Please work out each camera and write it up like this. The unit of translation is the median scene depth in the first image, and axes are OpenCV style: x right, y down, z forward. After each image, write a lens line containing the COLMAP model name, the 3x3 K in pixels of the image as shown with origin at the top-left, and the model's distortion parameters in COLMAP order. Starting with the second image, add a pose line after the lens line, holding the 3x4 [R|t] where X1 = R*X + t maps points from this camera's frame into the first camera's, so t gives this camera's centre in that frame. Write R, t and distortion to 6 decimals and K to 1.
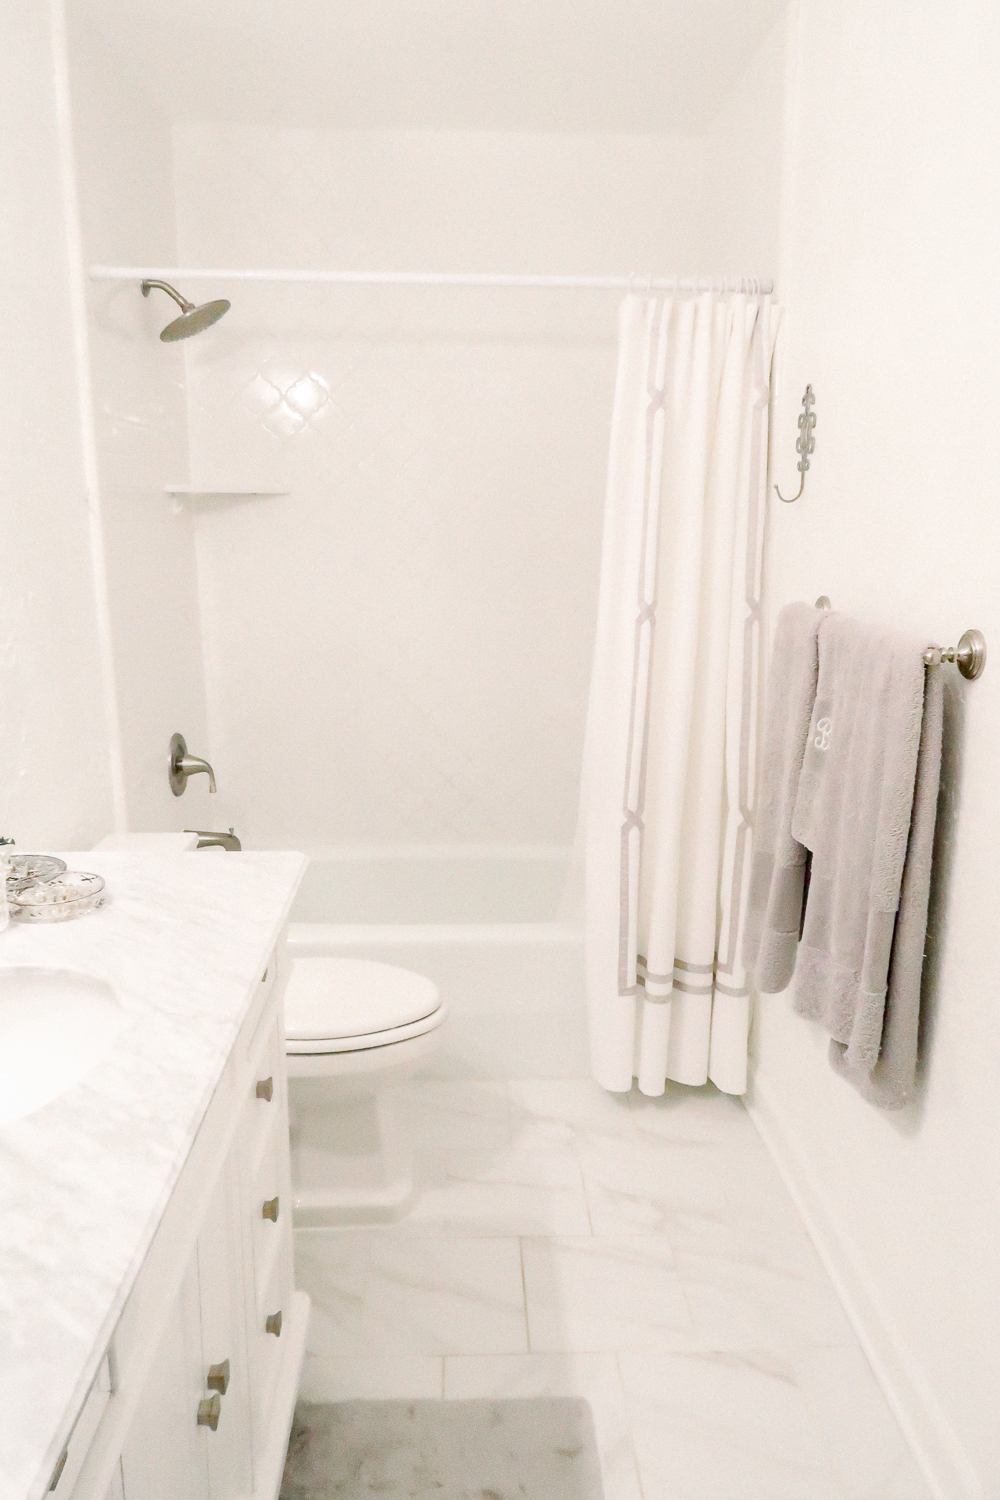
lens RADIAL K [[1035.9, 0, 499.2], [0, 1035.9, 758.1], [0, 0, 1]] dist [-0.018217, -0.003501]
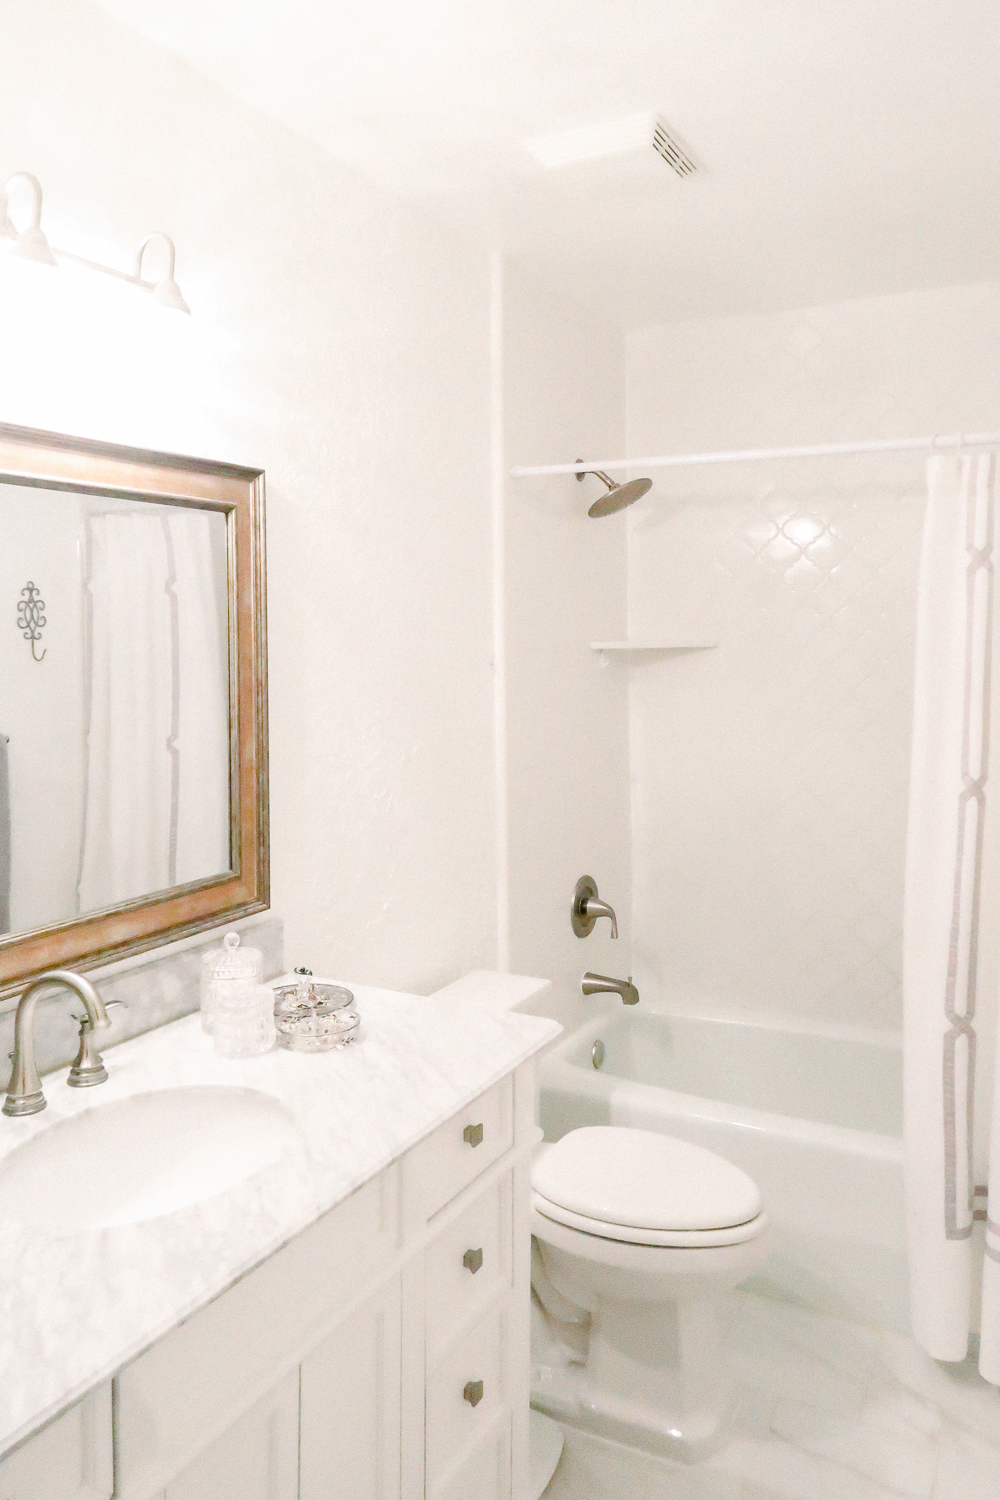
lens RADIAL K [[1079.6, 0, 522.8], [0, 1079.6, 660.3], [0, 0, 1]] dist [-0.028071, 0.005005]
pose [[0.870482, 0.003252, -0.492190, 0.230078], [-0.104567, 0.978373, -0.178472, -0.049802], [0.480965, 0.206823, 0.851996, 0.007416]]
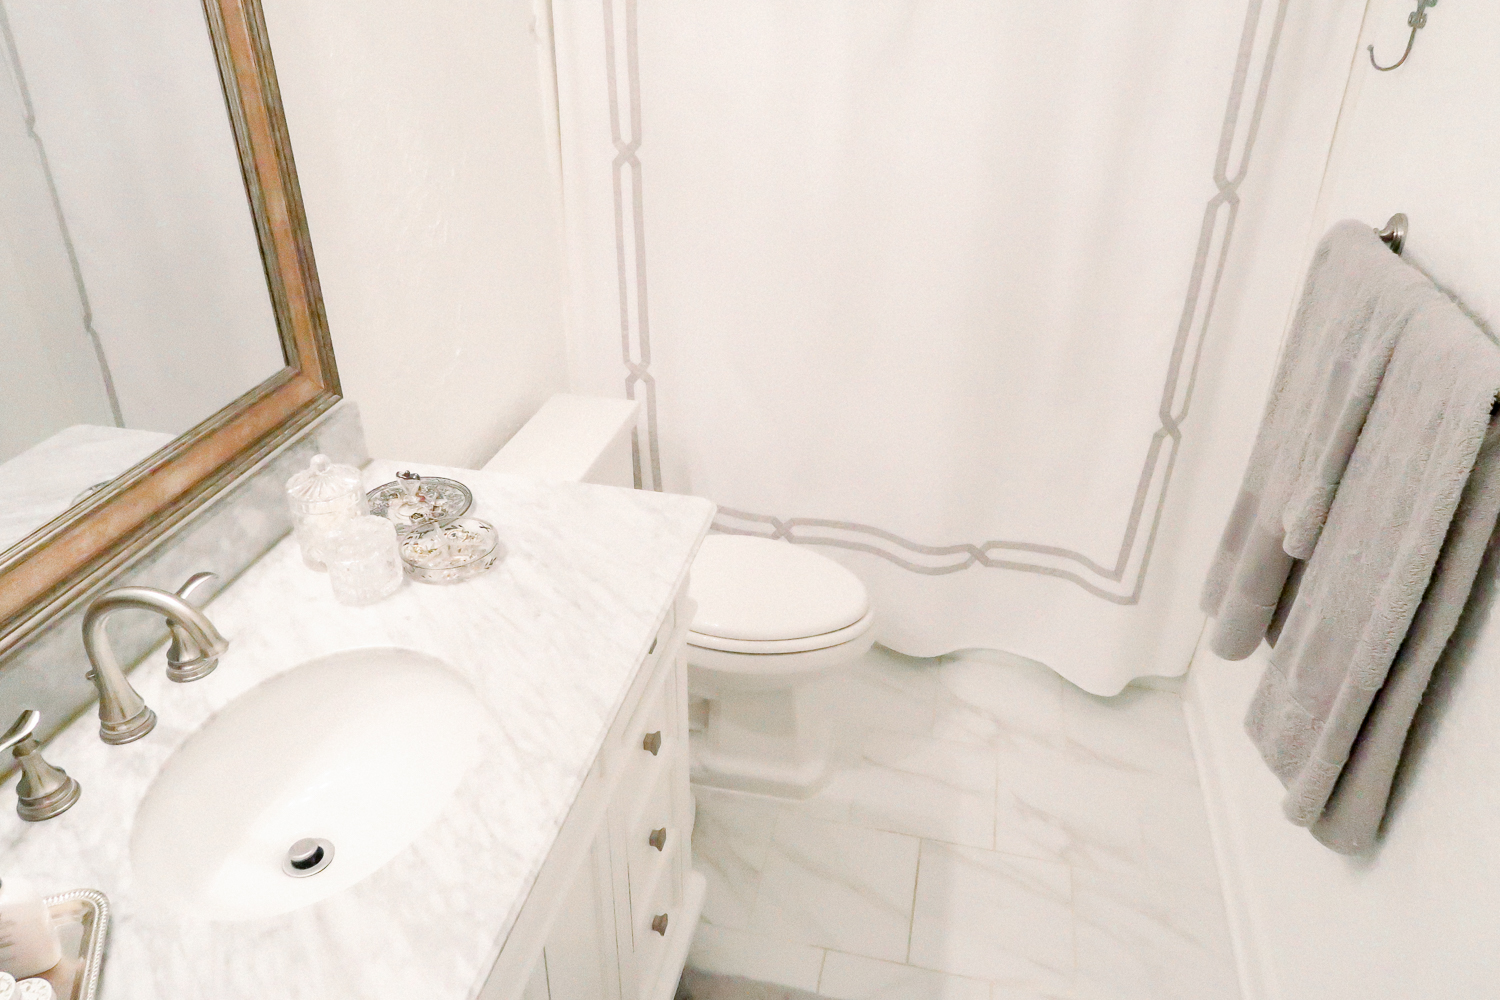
lens RADIAL K [[1028.7, 0, 755.9], [0, 1028.7, 502.0], [0, 0, 1]] dist [-0.019587, 0.004529]
pose [[0.966834, 0.130436, -0.219587, 0.042260], [-0.061016, 0.952822, 0.297333, -0.145140], [0.248011, -0.274073, 0.929180, 0.110279]]
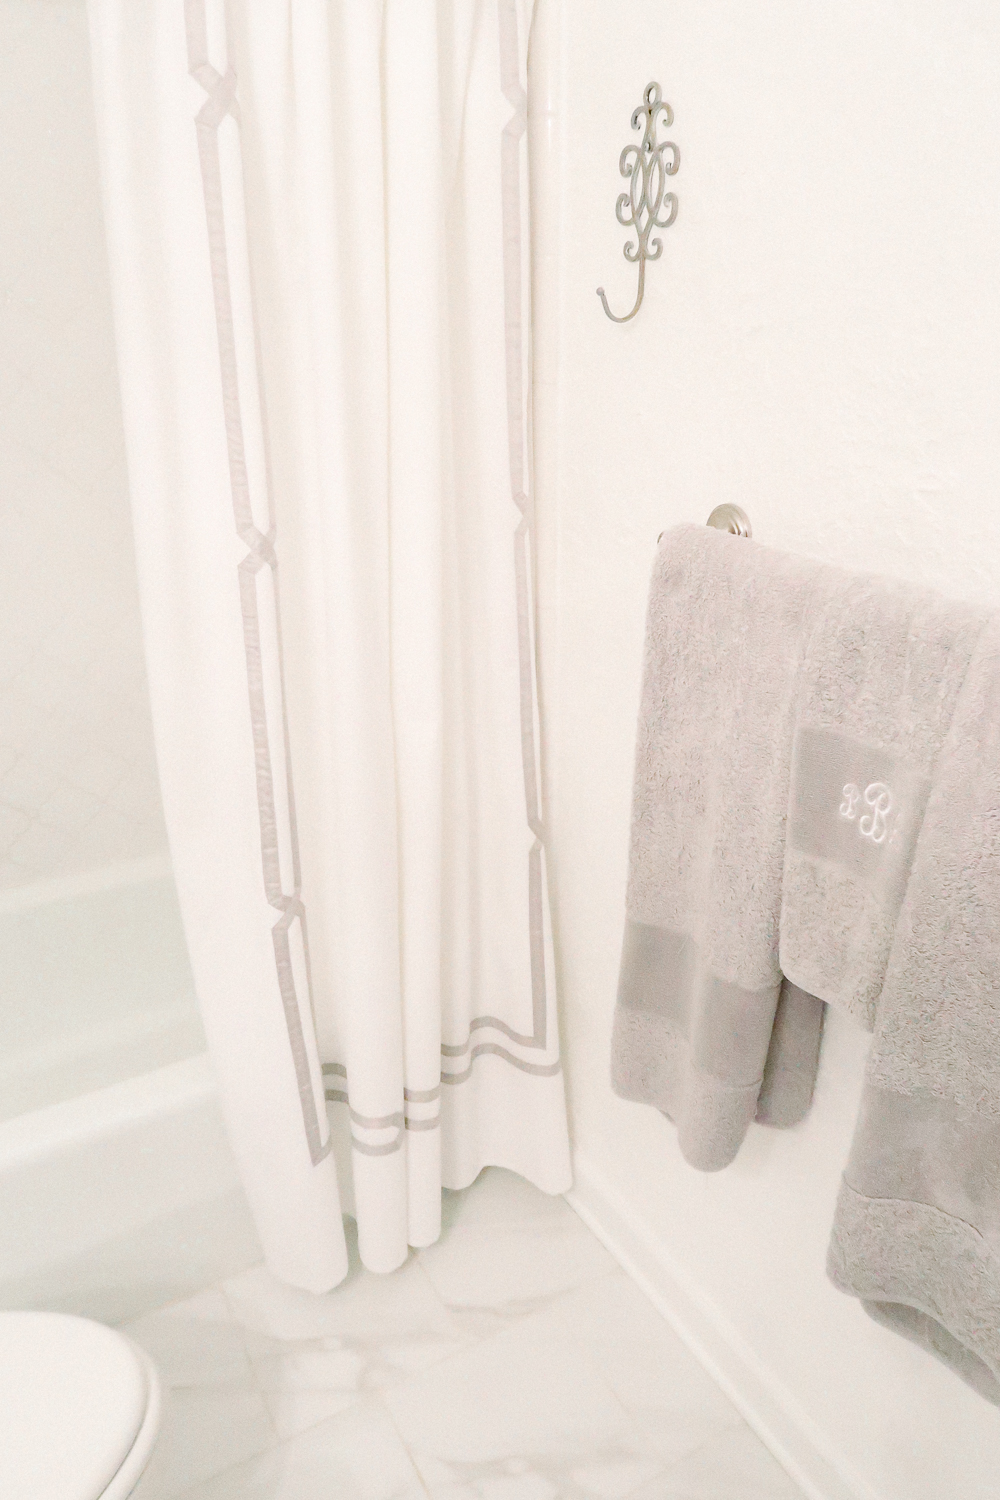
lens RADIAL K [[1028.7, 0, 500.0], [0, 1028.7, 750.0], [0, 0, 1]] dist [-0.019587, 0.004529]
pose [[0.894308, -0.195318, 0.402572, -0.038611], [0.113535, 0.969307, 0.218066, -0.161960], [-0.432808, -0.149312, 0.889035, 0.539484]]
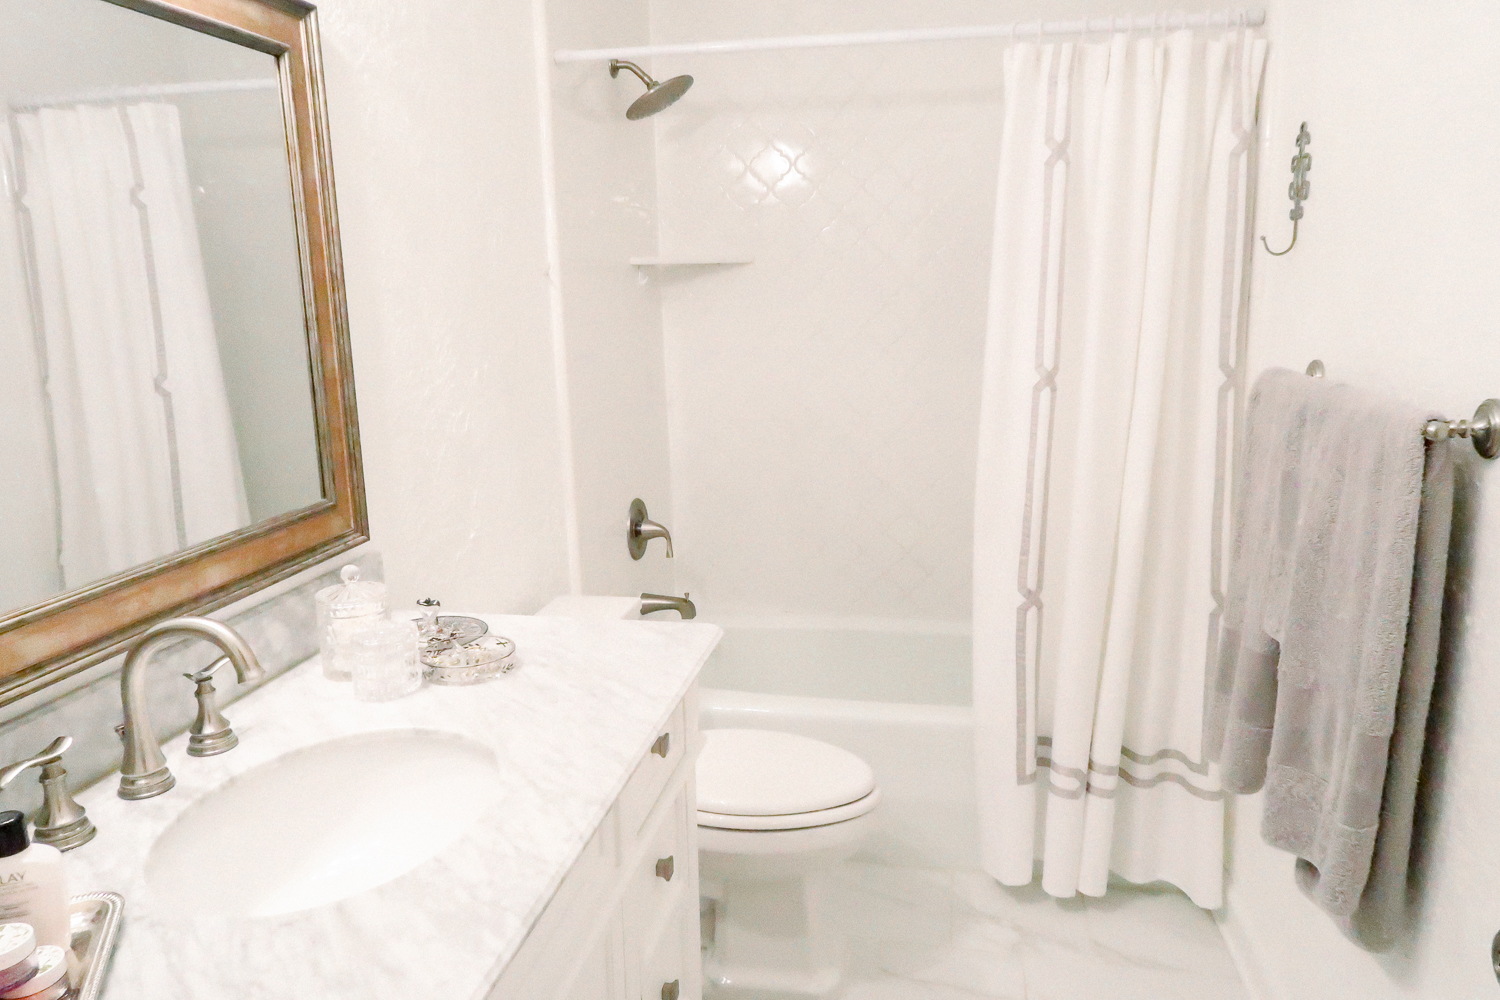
lens RADIAL K [[1028.7, 0, 755.9], [0, 1028.7, 502.0], [0, 0, 1]] dist [-0.019587, 0.004529]
pose [[0.973621, 0.022274, -0.227081, 0.048863], [-0.027096, 0.999468, -0.018139, -0.007261], [0.226556, 0.023814, 0.973707, 0.046392]]
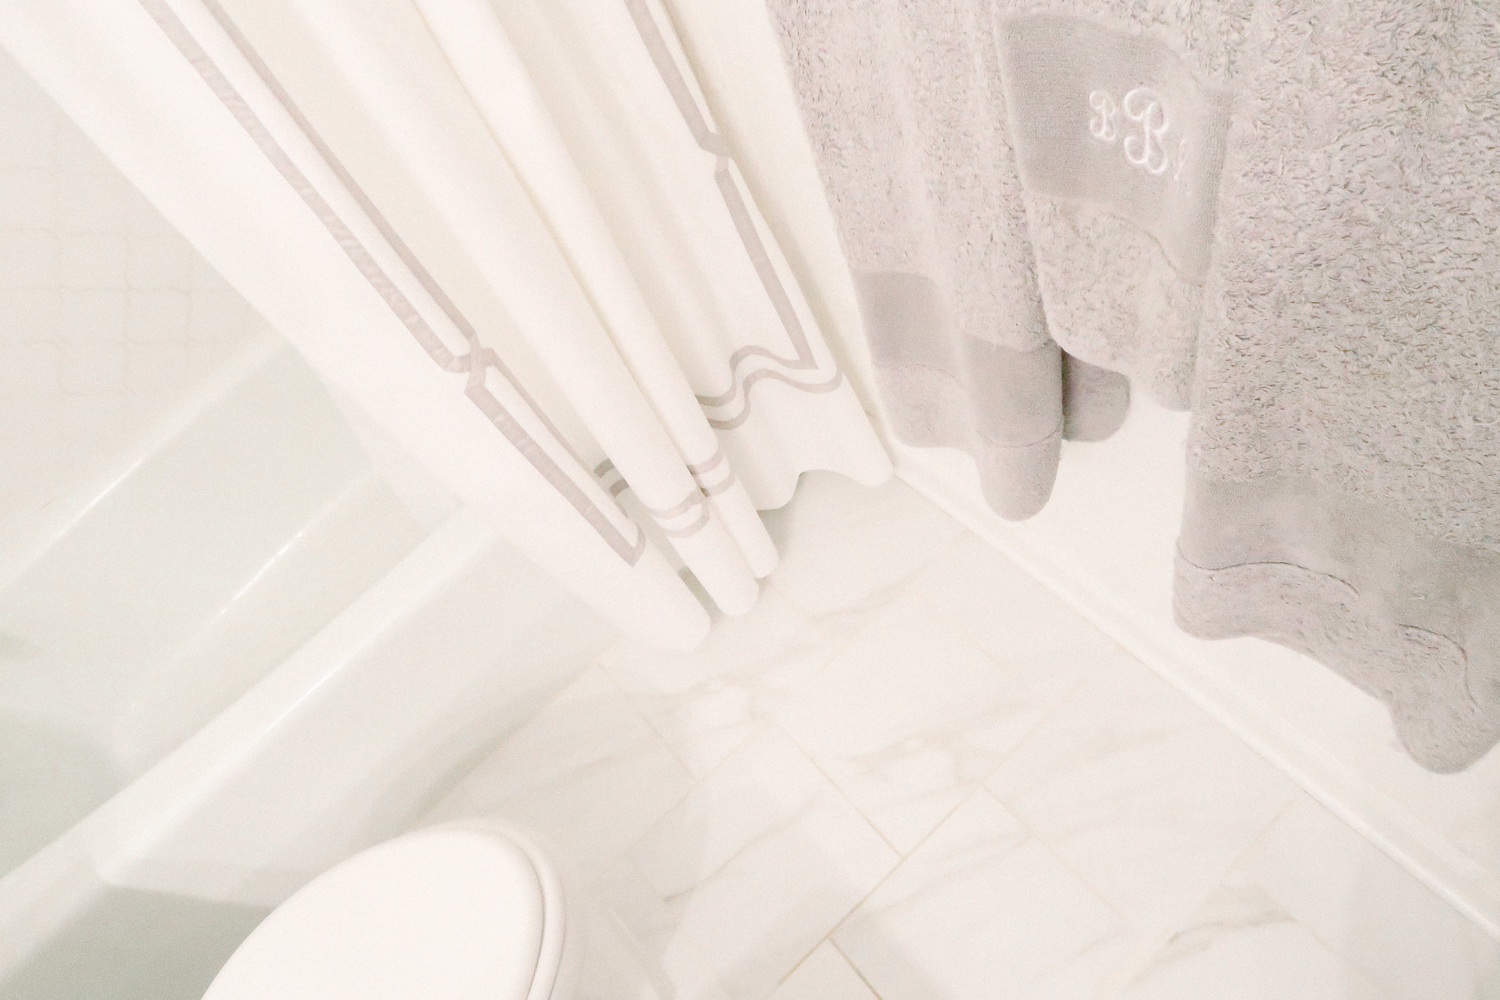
lens RADIAL K [[1035.9, 0, 743.7], [0, 1035.9, 535.1], [0, 0, 1]] dist [-0.018217, -0.003501]
pose [[0.754836, -0.649631, 0.090569, 0.087351], [0.439947, 0.603862, 0.664678, -0.184852], [-0.486486, -0.461878, 0.741620, 0.643808]]
